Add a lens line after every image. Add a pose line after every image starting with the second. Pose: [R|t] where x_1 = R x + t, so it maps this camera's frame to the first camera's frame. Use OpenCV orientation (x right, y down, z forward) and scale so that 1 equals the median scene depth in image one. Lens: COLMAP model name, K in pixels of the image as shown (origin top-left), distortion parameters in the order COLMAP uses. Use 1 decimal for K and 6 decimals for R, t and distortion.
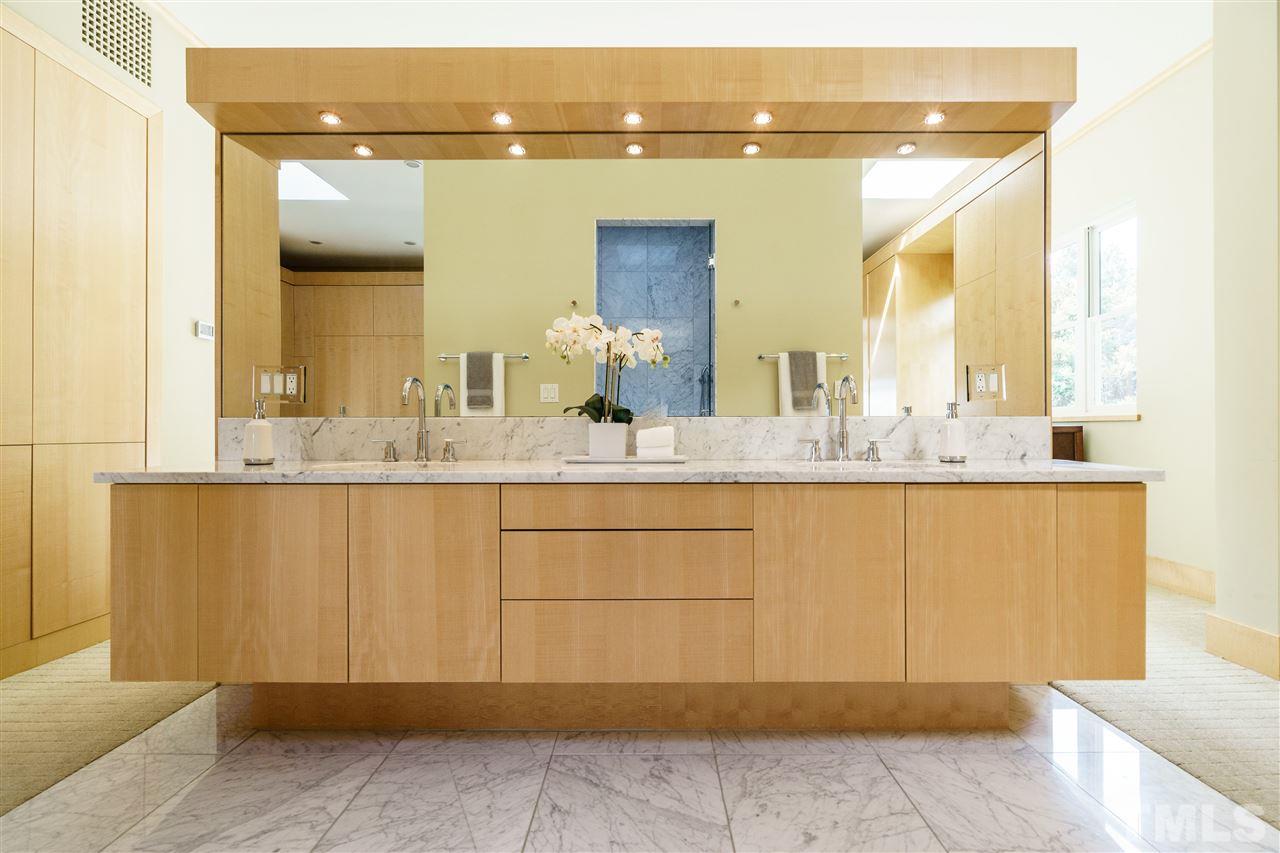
lens RADIAL K [[581.8, 0, 640.0], [0, 581.8, 426.5], [0, 0, 1]] dist [-0.001652, -0.000192]
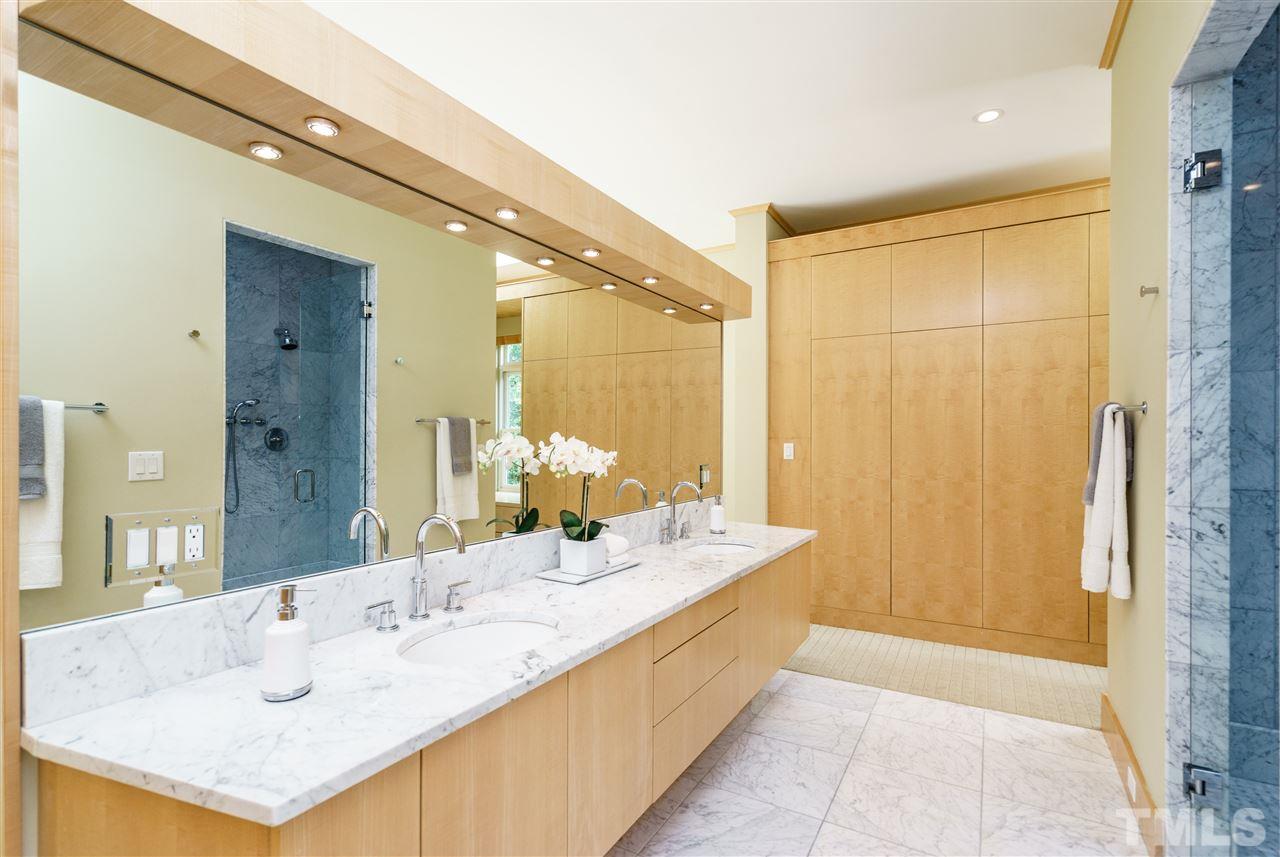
lens RADIAL K [[626.7, 0, 640.0], [0, 626.7, 428.5], [0, 0, 1]] dist [-0.001859, -0.000129]
pose [[0.485206, 0.010441, 0.874338, -0.928835], [-0.008029, 0.999940, -0.007486, -0.183026], [-0.874363, -0.003387, 0.485260, 0.328231]]
